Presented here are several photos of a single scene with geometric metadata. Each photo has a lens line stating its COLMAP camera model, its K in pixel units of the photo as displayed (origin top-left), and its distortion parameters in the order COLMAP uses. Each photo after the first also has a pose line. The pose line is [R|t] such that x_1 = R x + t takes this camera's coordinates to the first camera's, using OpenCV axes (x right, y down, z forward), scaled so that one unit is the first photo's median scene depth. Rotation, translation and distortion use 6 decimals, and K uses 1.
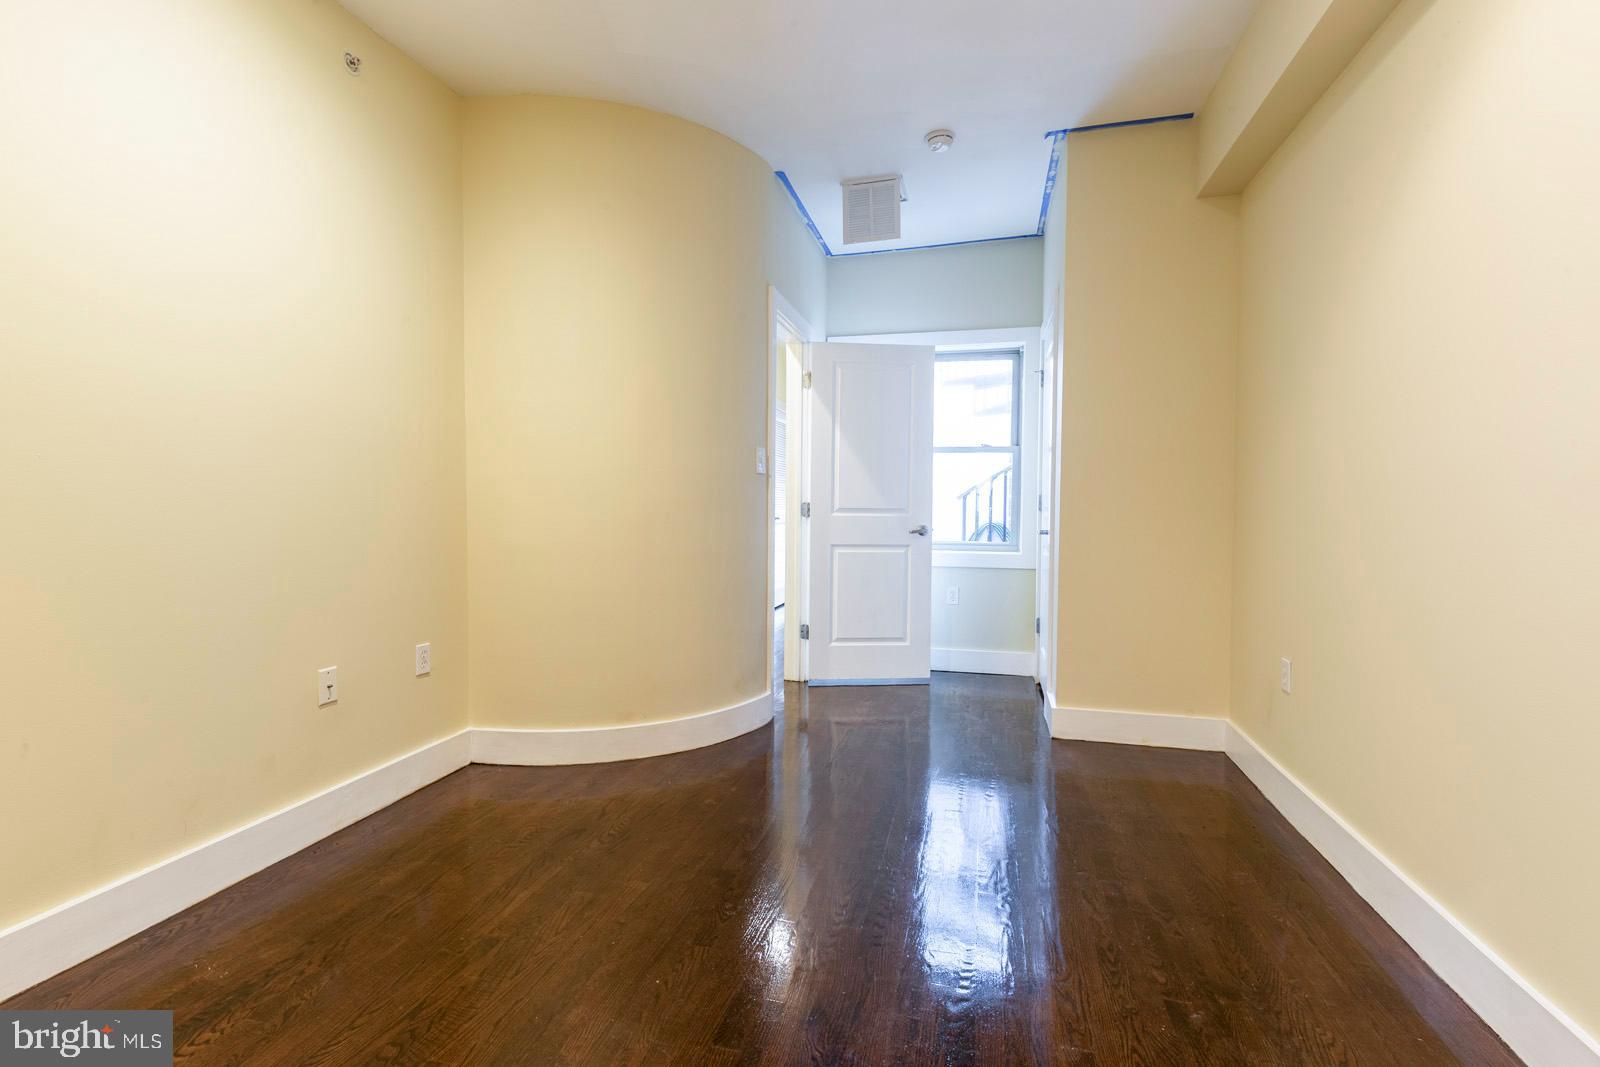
lens RADIAL K [[745.0, 0, 803.4], [0, 745.0, 531.1], [0, 0, 1]] dist [0.000257, -0.000722]
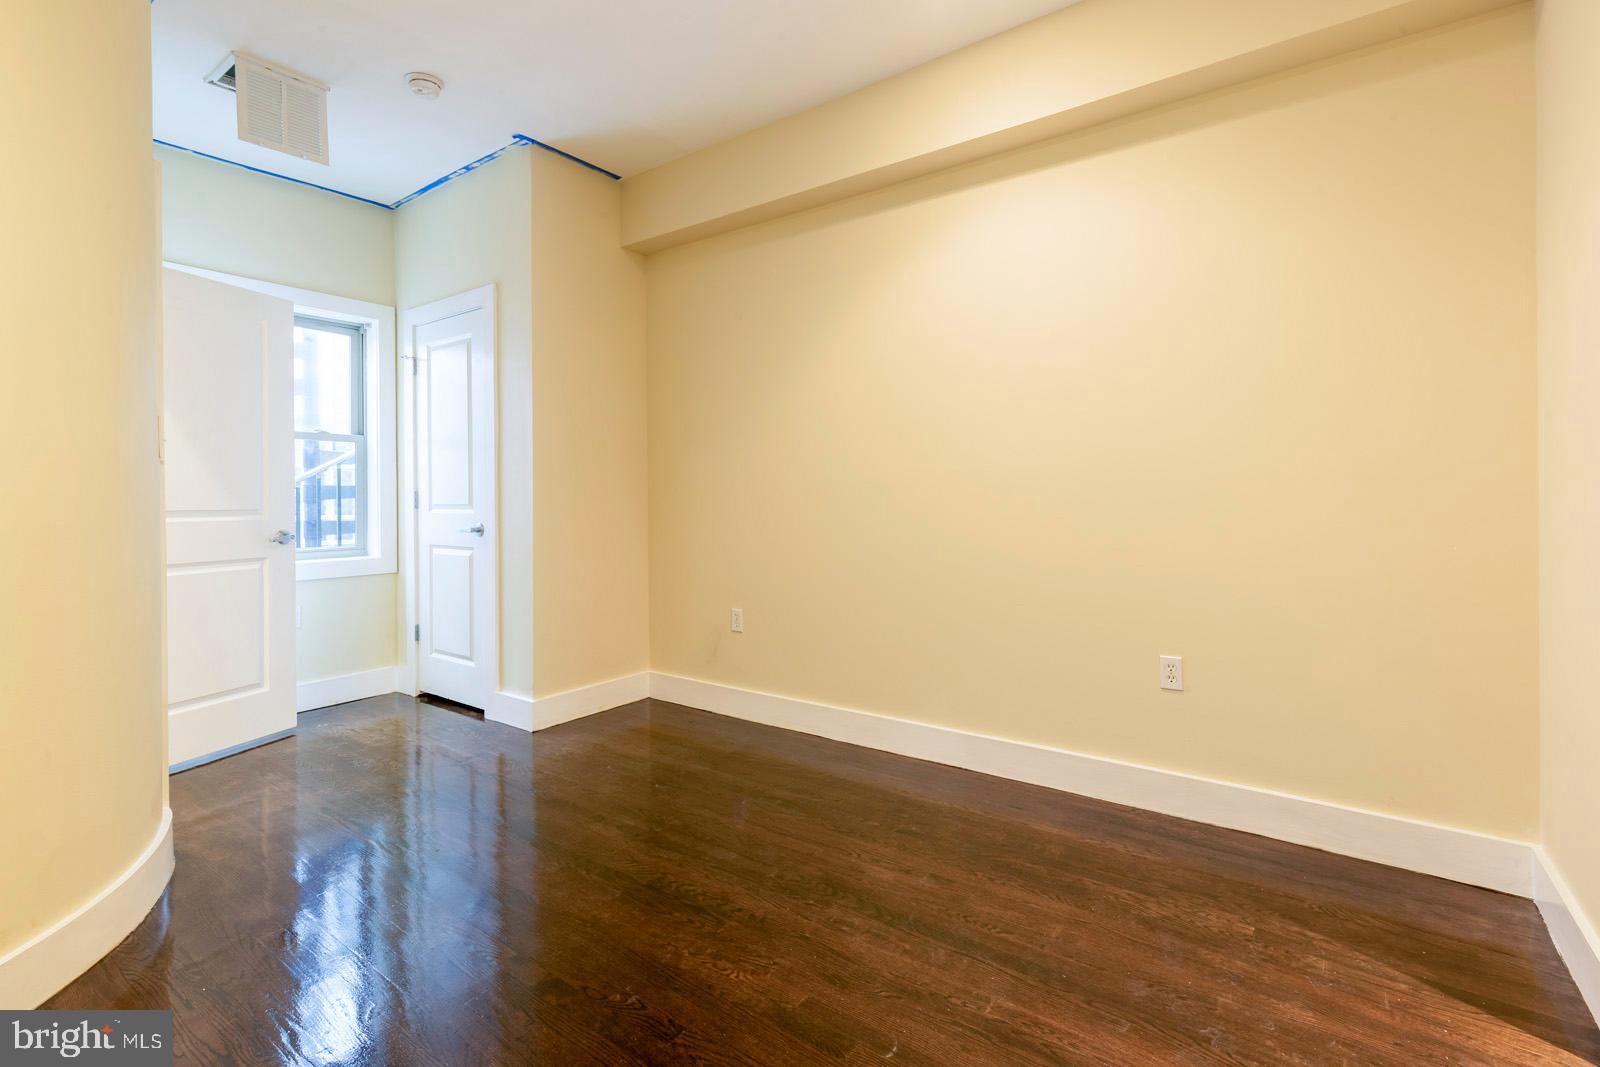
lens RADIAL K [[714.5, 0, 801.3], [0, 714.5, 507.1], [0, 0, 1]] dist [0.001505, -0.000025]
pose [[0.375017, -0.022886, 0.926735, -0.328183], [0.044127, 0.999003, 0.006814, -0.013636], [-0.925967, 0.038339, 0.375653, 0.223231]]
